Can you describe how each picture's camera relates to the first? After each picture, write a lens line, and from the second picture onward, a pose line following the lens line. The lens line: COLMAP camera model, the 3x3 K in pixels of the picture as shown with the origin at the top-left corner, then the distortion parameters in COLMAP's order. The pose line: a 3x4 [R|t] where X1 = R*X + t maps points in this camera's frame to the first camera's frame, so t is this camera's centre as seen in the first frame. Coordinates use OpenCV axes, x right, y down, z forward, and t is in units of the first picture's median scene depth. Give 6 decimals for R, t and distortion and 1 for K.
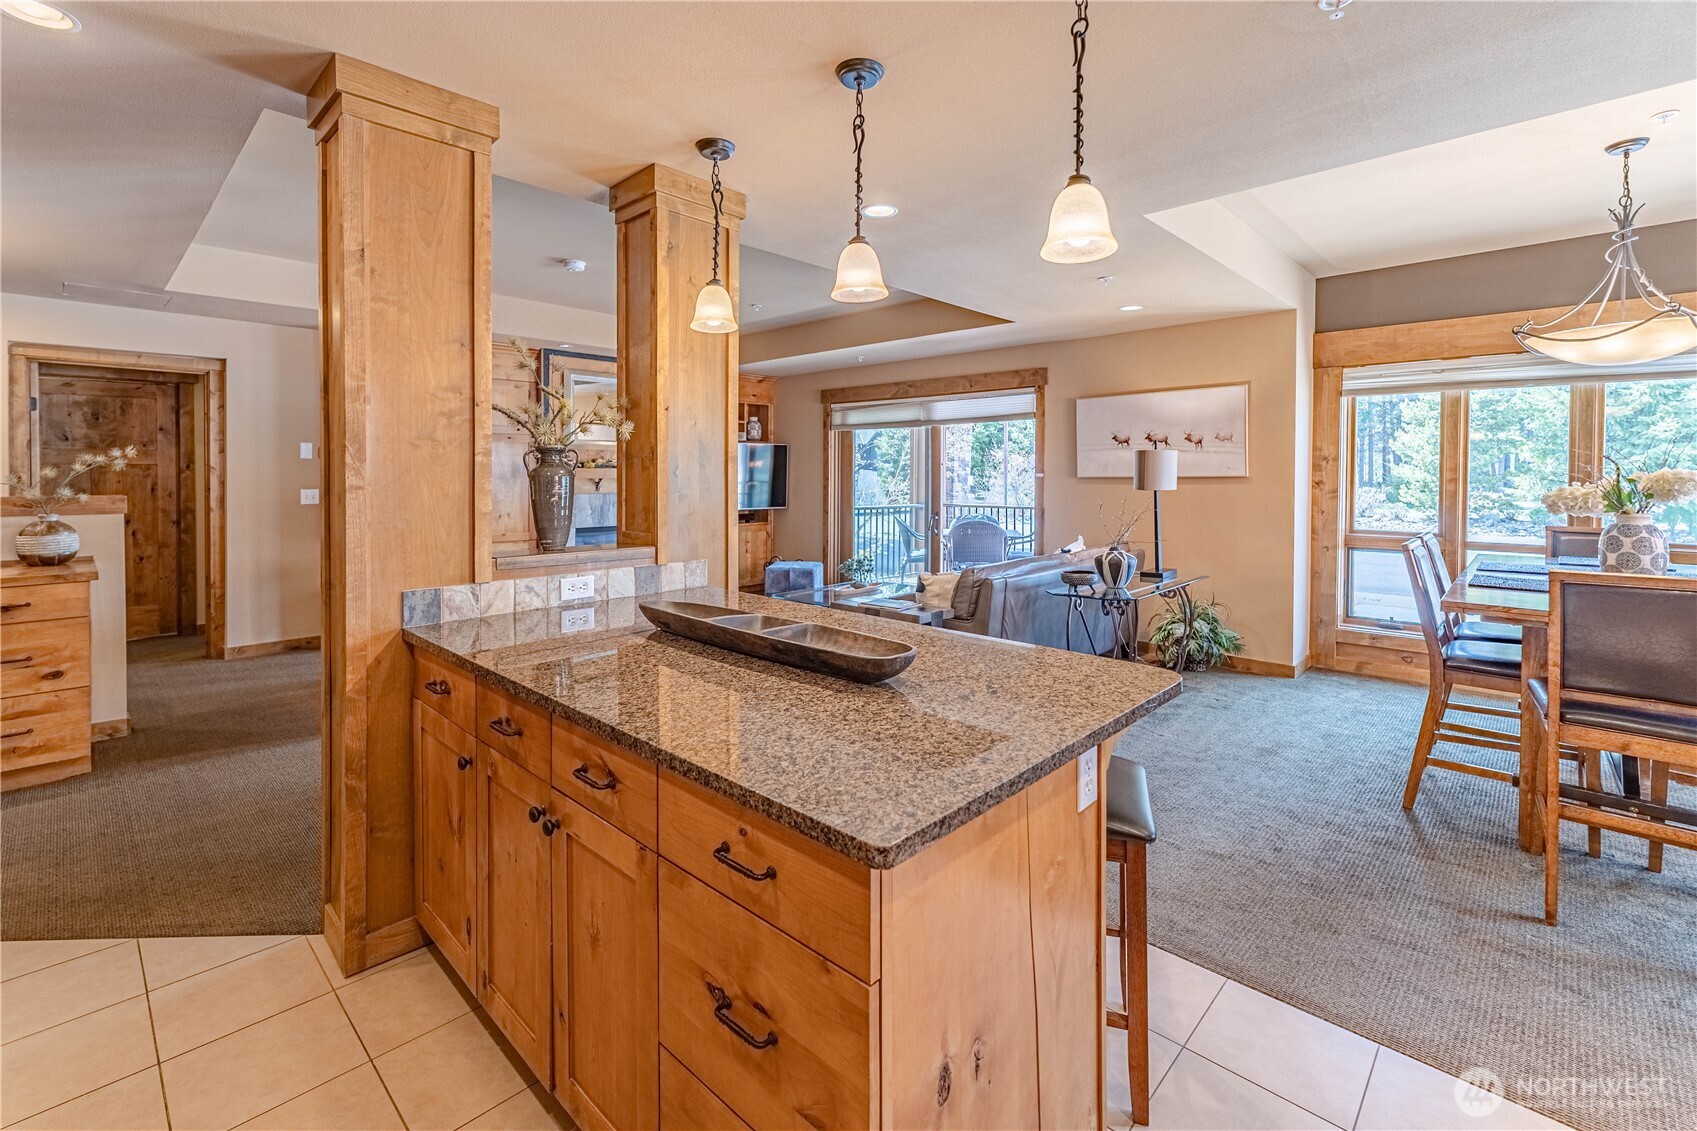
lens RADIAL K [[750.0, 0, 838.6], [0, 750.0, 483.2], [0, 0, 1]] dist [0.002240, -0.000200]
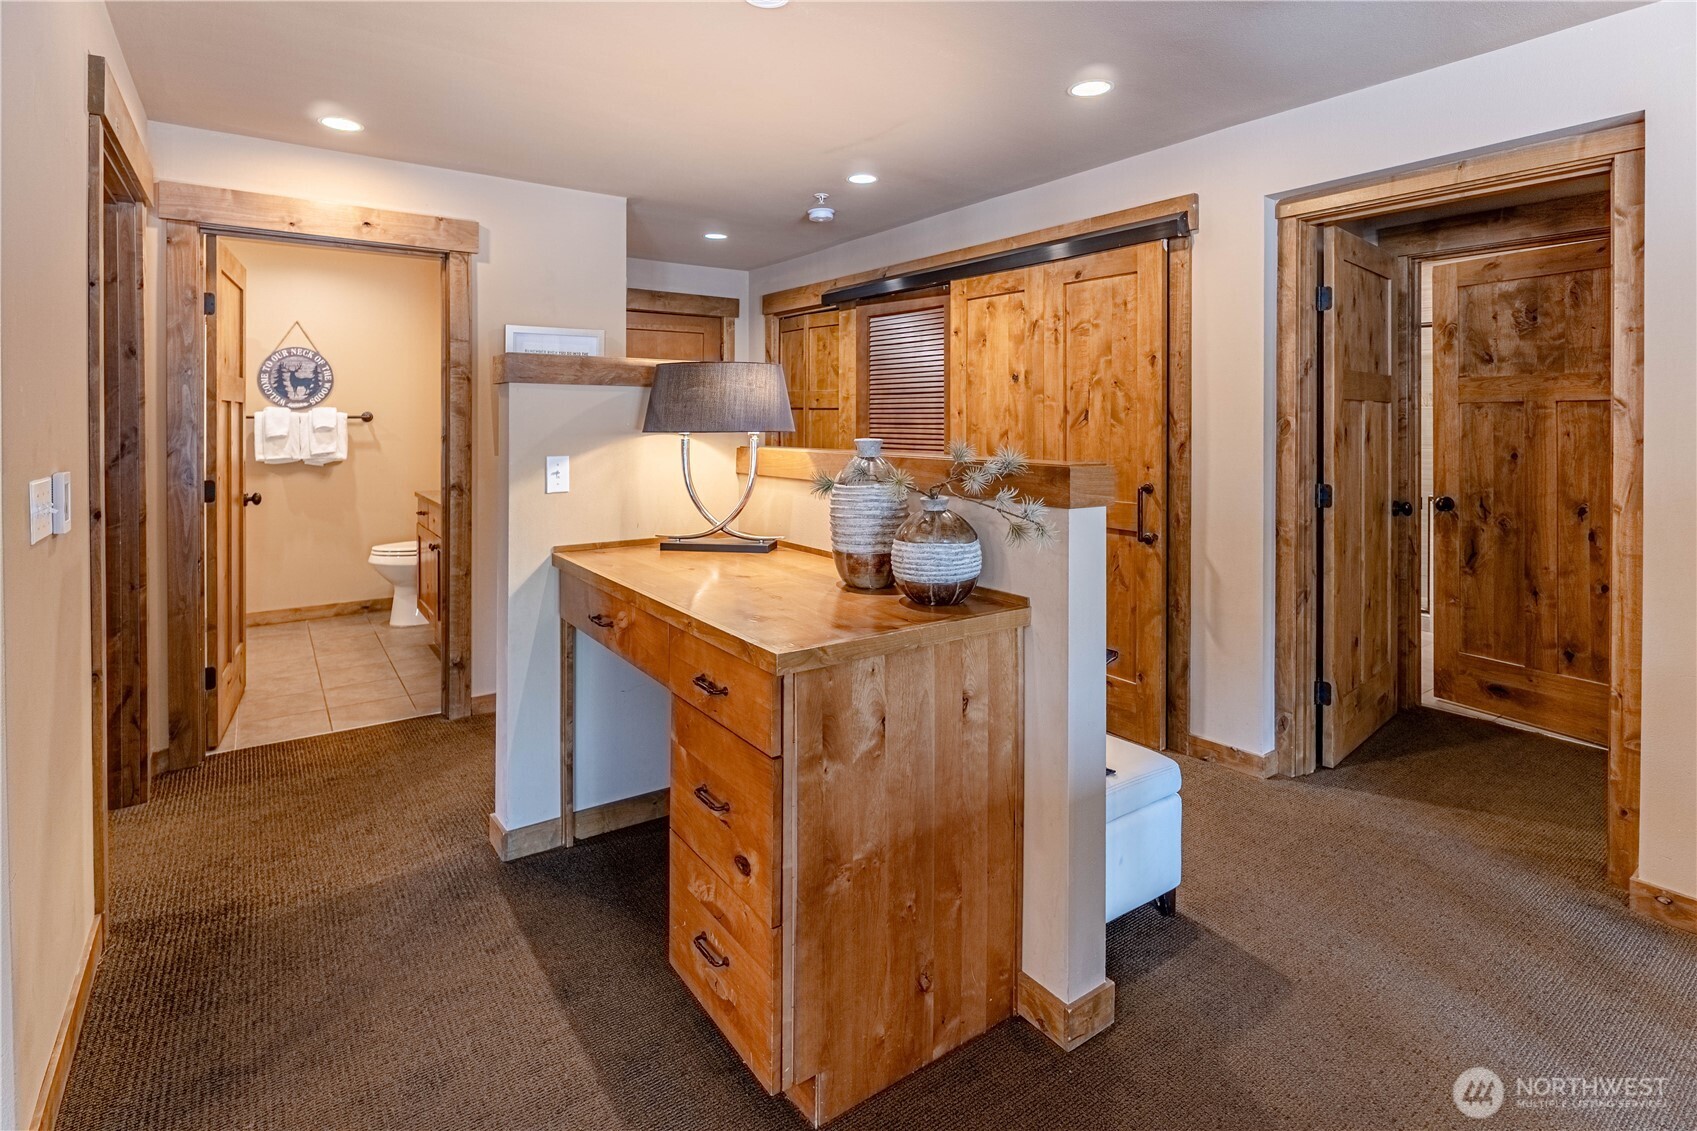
lens RADIAL K [[833.4, 0, 846.0], [0, 833.4, 420.3], [0, 0, 1]] dist [-0.003692, -0.000437]
pose [[-0.178495, -0.004381, -0.983931, -0.655382], [-0.013876, 0.999902, -0.001935, -0.008596], [0.983843, 0.013308, -0.178538, 1.318994]]
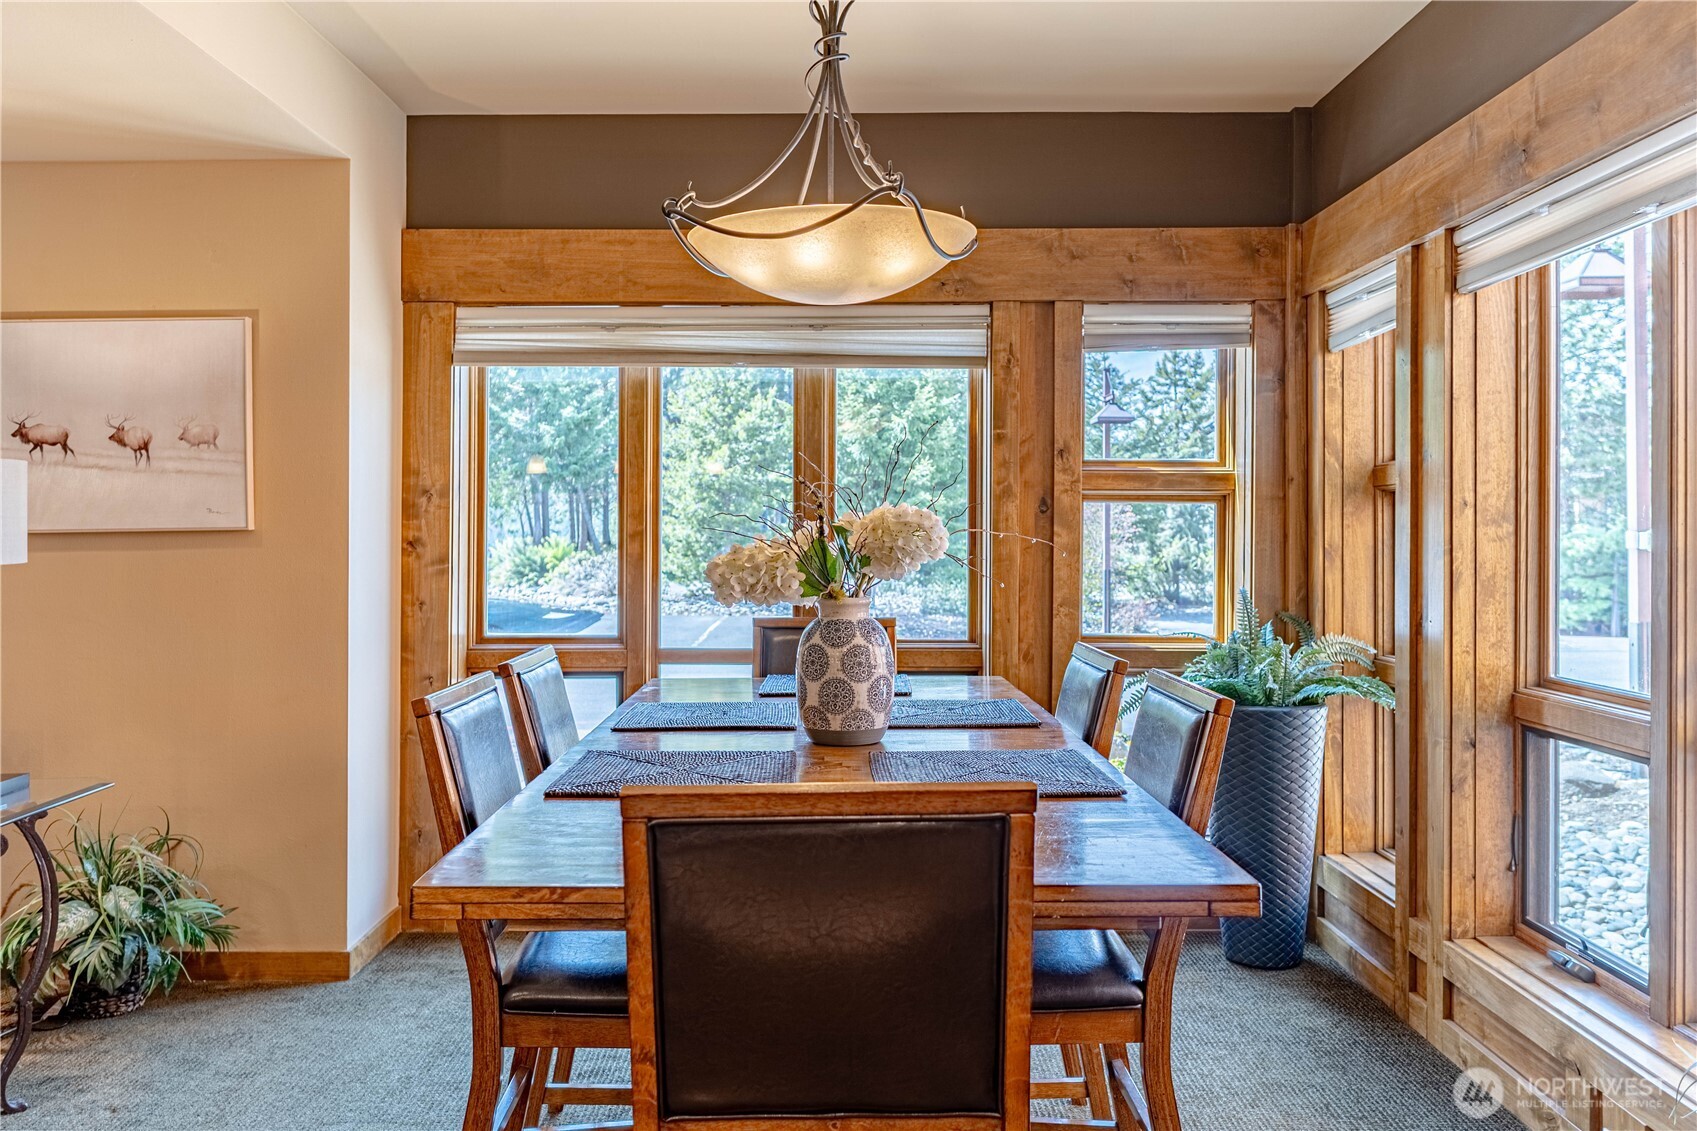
lens RADIAL K [[1294.2, 0, 840.5], [0, 1294.2, 521.2], [0, 0, 1]] dist [-0.002538, 0.000473]
pose [[0.721418, 0.002570, 0.692495, 0.499143], [0.012107, 0.999793, -0.016324, 0.004760], [-0.692394, 0.020160, 0.721238, 0.415488]]
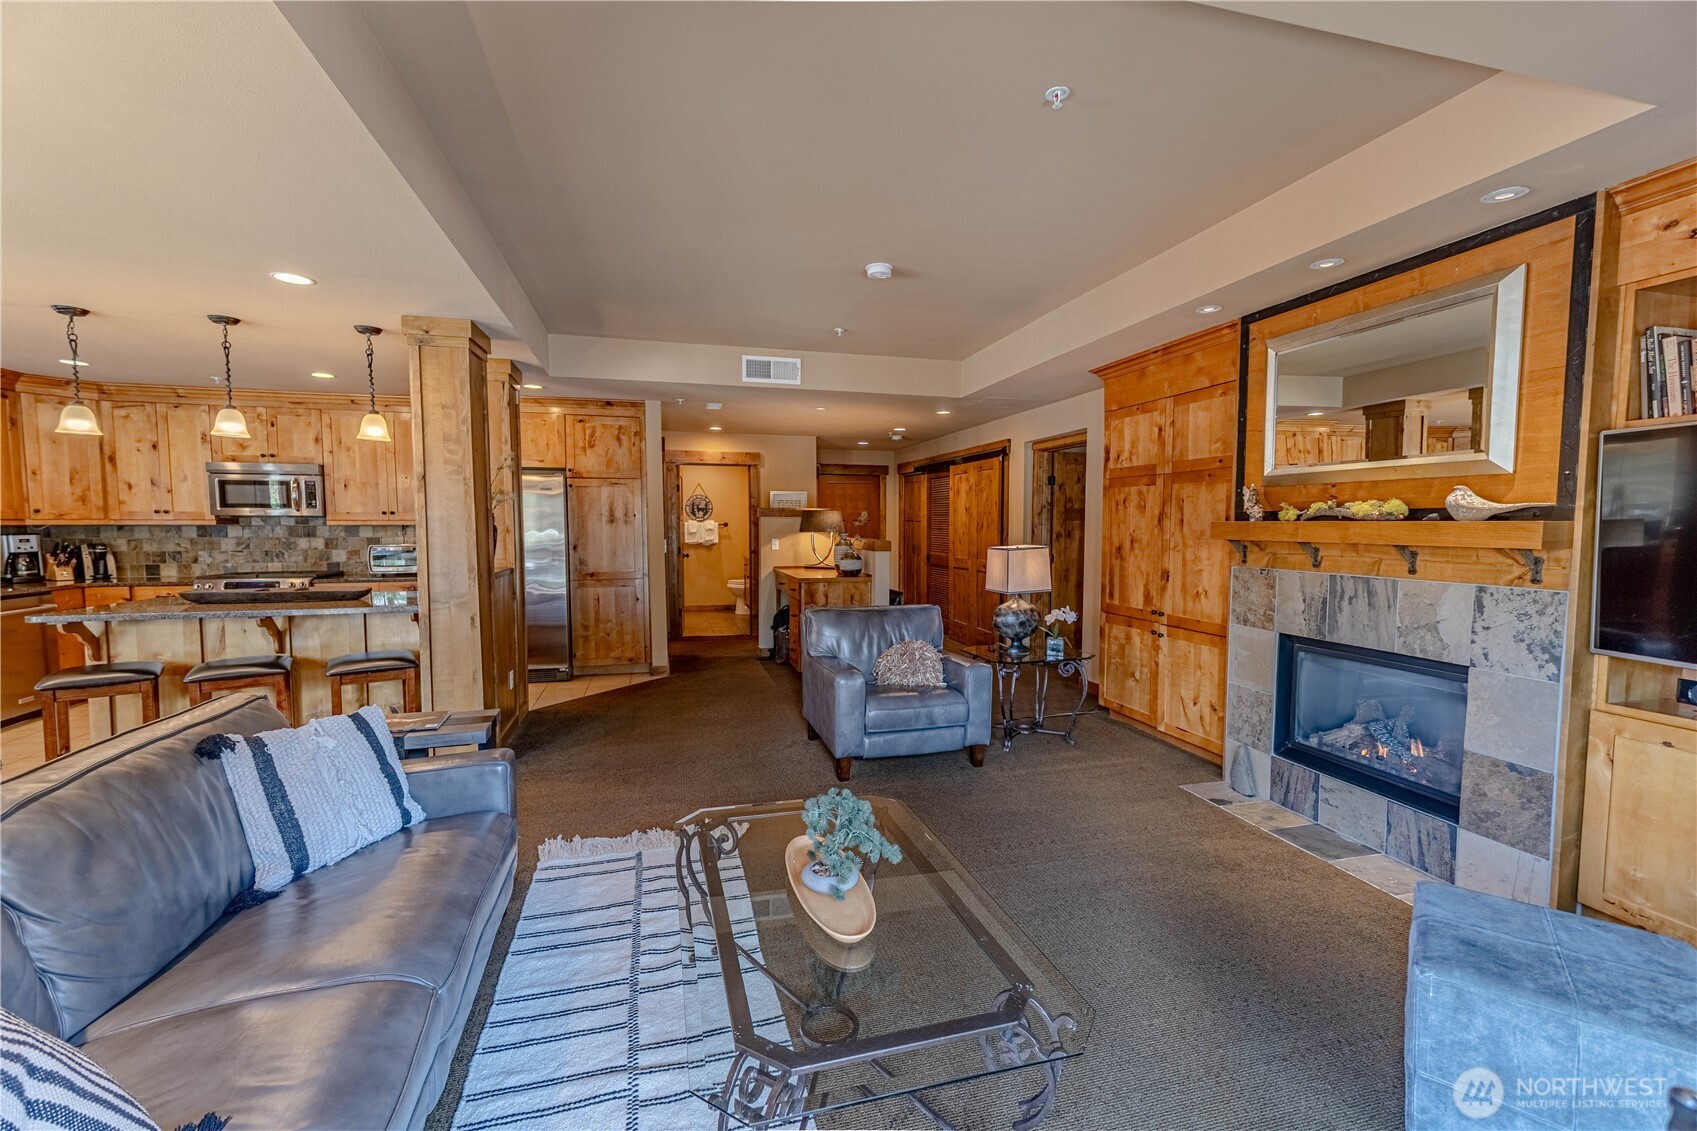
lens RADIAL K [[705.0, 0, 848.5], [0, 705.0, 565.5], [0, 0, 1]] dist [0.002006, 0.000018]
pose [[-0.511212, 0.047945, -0.858116, 0.578115], [-0.014308, 0.997830, 0.064275, -0.038763], [0.859335, 0.045136, -0.509417, 2.396918]]
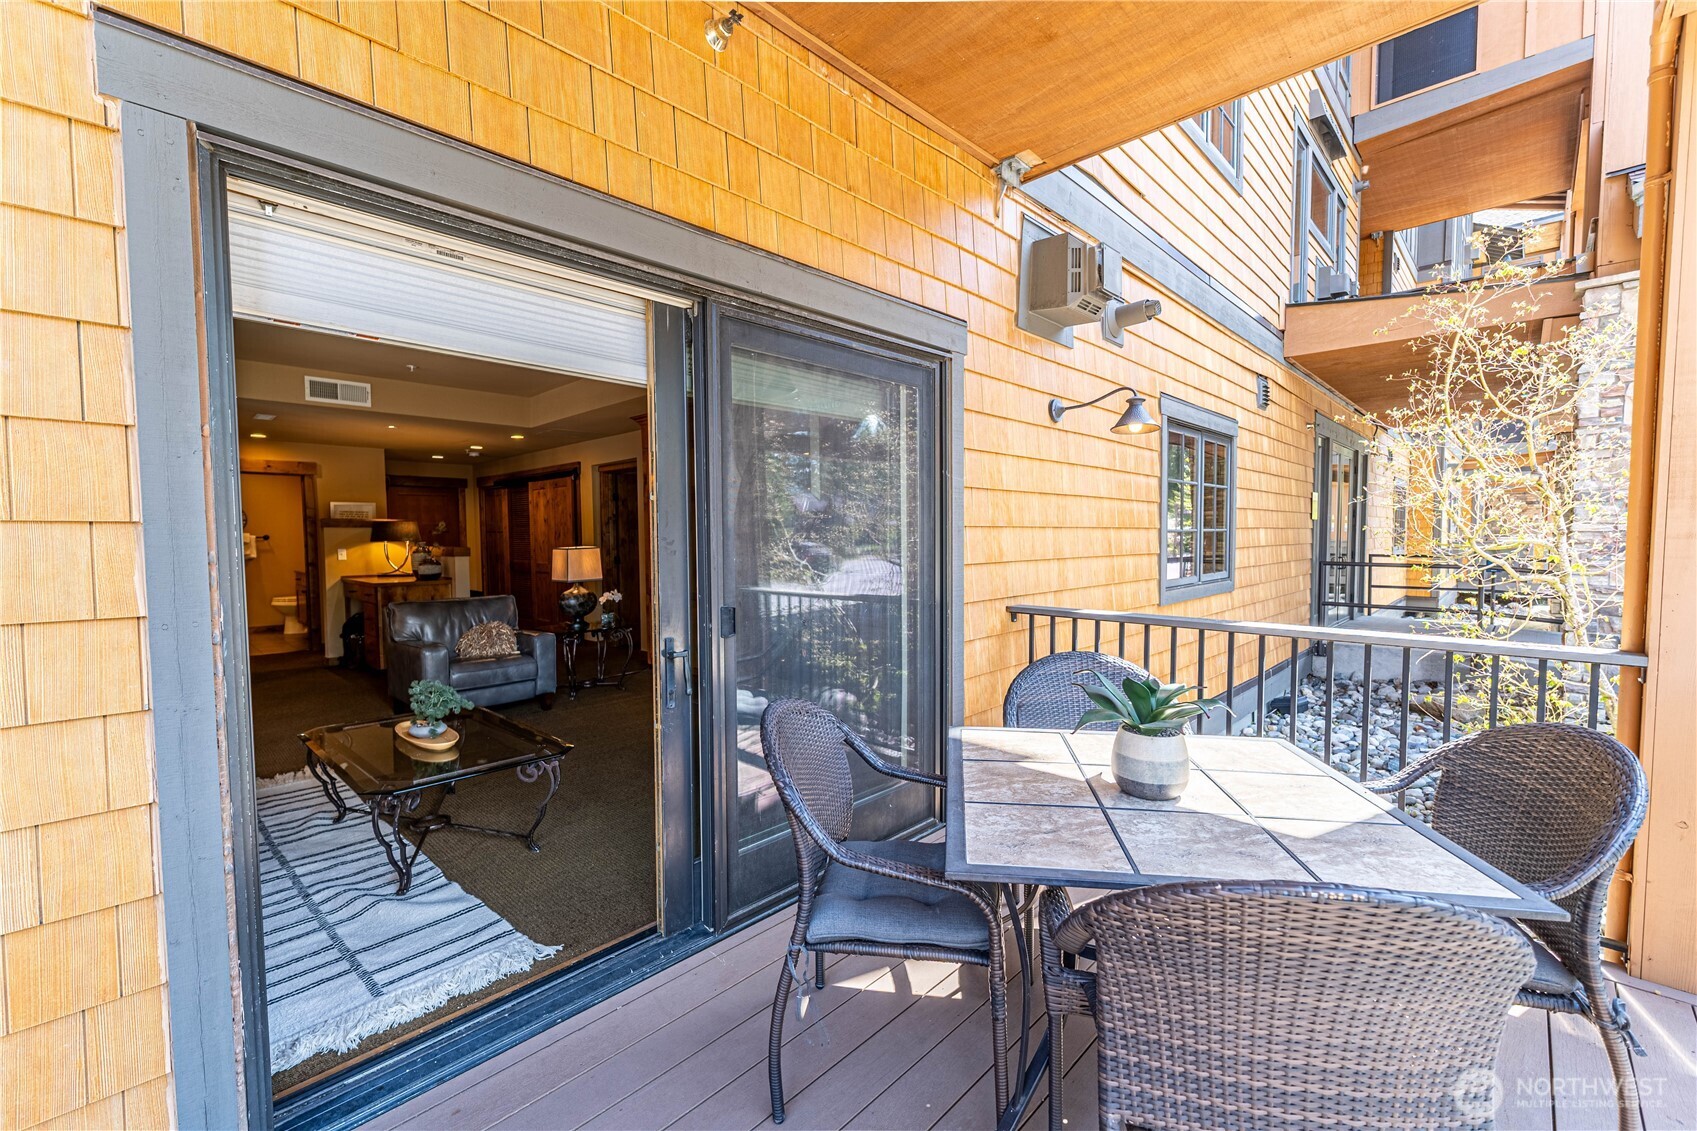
lens RADIAL K [[705.0, 0, 848.5], [0, 705.0, 565.5], [0, 0, 1]] dist [0.002006, 0.000018]
pose [[0.008662, 0.039798, -0.999170, 1.144925], [-0.004150, 0.999201, 0.039763, -0.017196], [0.999954, 0.003802, 0.008820, 2.713234]]
